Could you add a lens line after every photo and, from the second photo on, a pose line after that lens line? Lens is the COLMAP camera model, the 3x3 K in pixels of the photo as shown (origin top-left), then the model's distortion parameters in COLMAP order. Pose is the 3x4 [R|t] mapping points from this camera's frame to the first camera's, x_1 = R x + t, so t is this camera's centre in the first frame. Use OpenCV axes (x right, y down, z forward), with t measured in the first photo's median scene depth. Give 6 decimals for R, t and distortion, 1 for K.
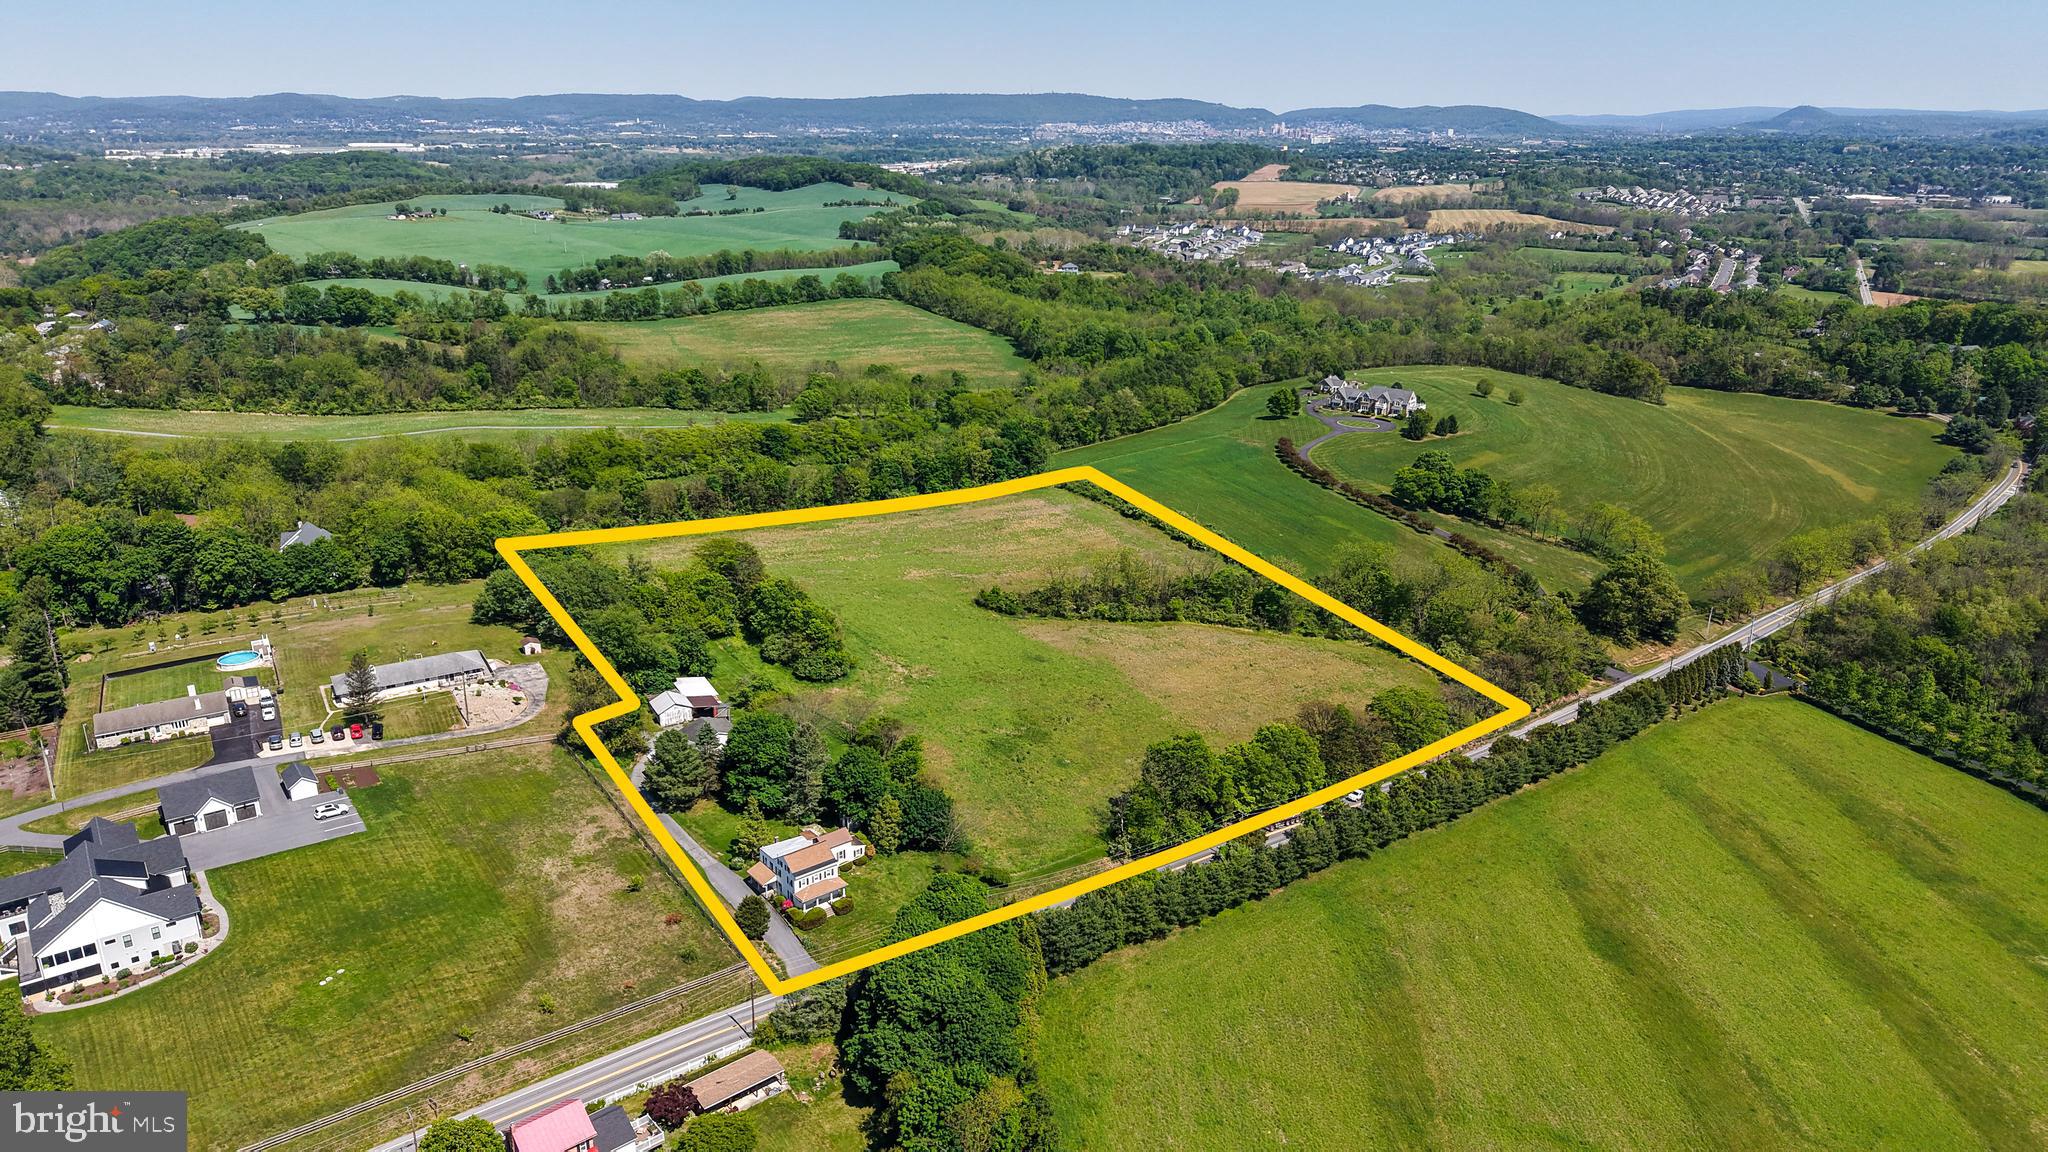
lens RADIAL K [[1379.9, 0, 1029.0], [0, 1379.9, 570.5], [0, 0, 1]] dist [0.022757, -0.026187]
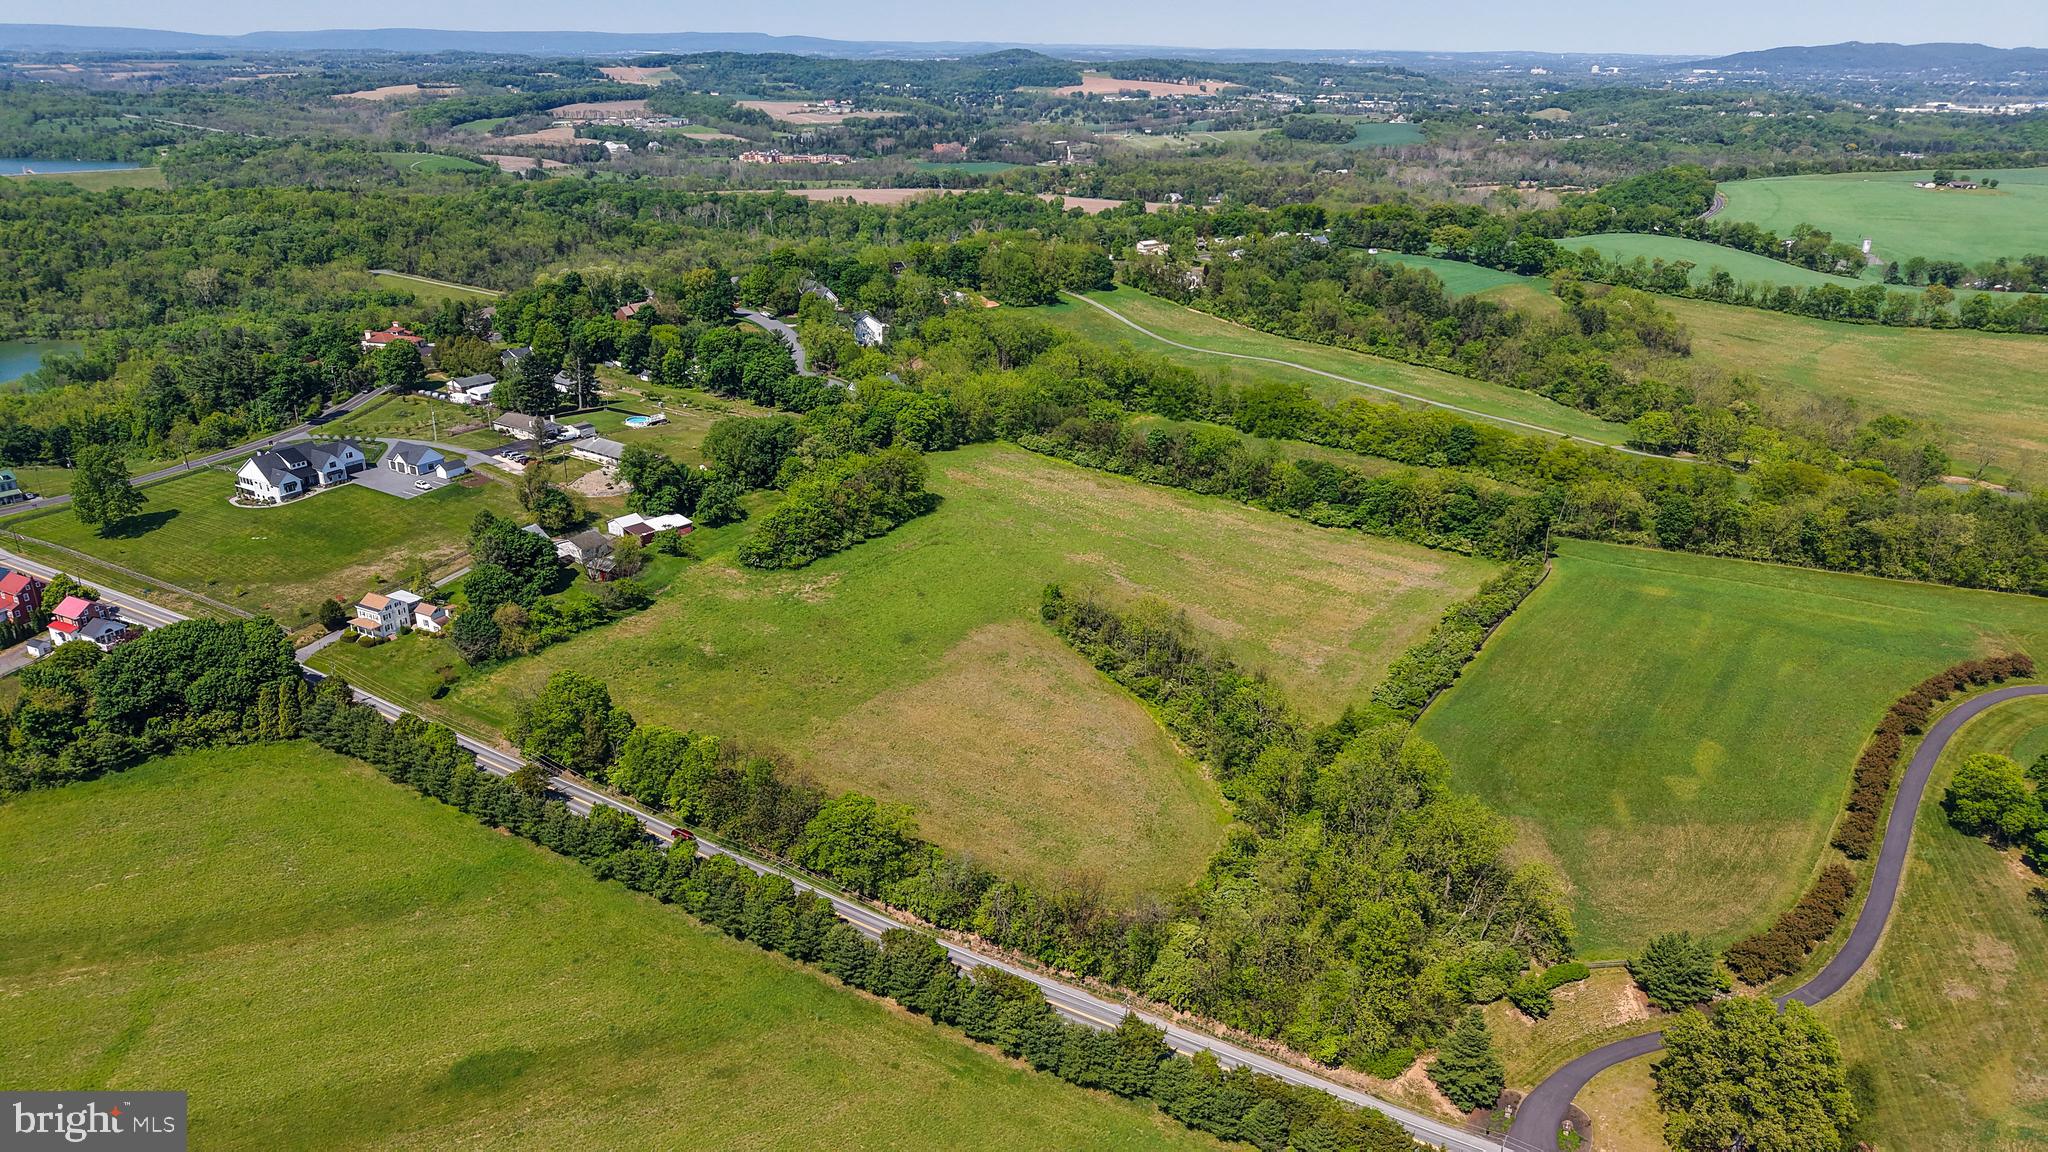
lens RADIAL K [[1379.9, 0, 1010.4], [0, 1379.9, 587.2], [0, 0, 1]] dist [0.022757, -0.026187]
pose [[0.367873, 0.336577, -0.866825, 0.471461], [-0.300012, 0.925304, 0.231961, -0.118184], [0.880149, 0.174726, 0.441371, 0.346779]]
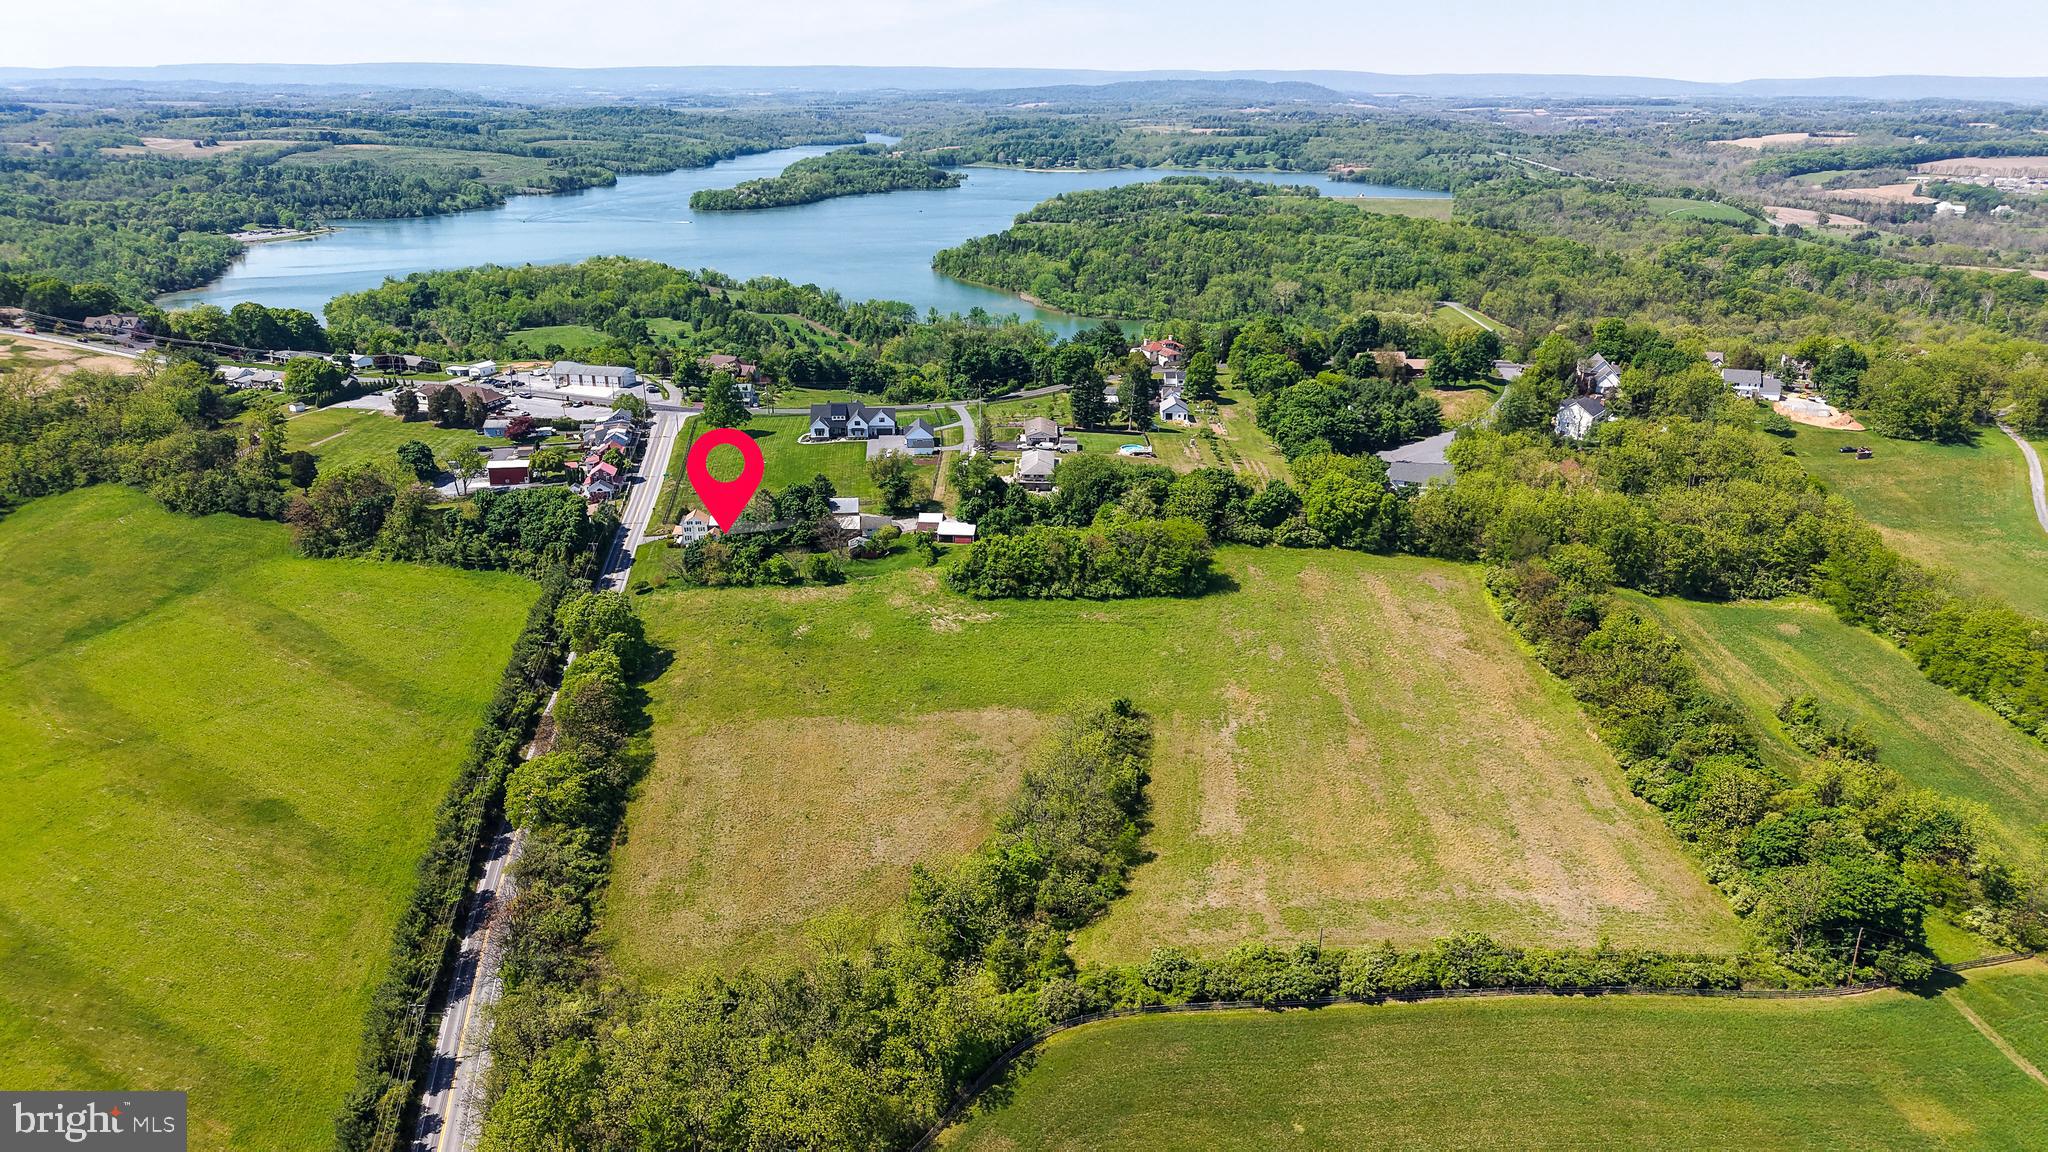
lens RADIAL K [[1379.9, 0, 1030.5], [0, 1379.9, 578.4], [0, 0, 1]] dist [0.022757, -0.026187]
pose [[-0.542721, 0.275661, -0.793389, 0.385941], [-0.274553, 0.834490, 0.477751, -0.253586], [0.793773, 0.477113, -0.377211, 0.746280]]
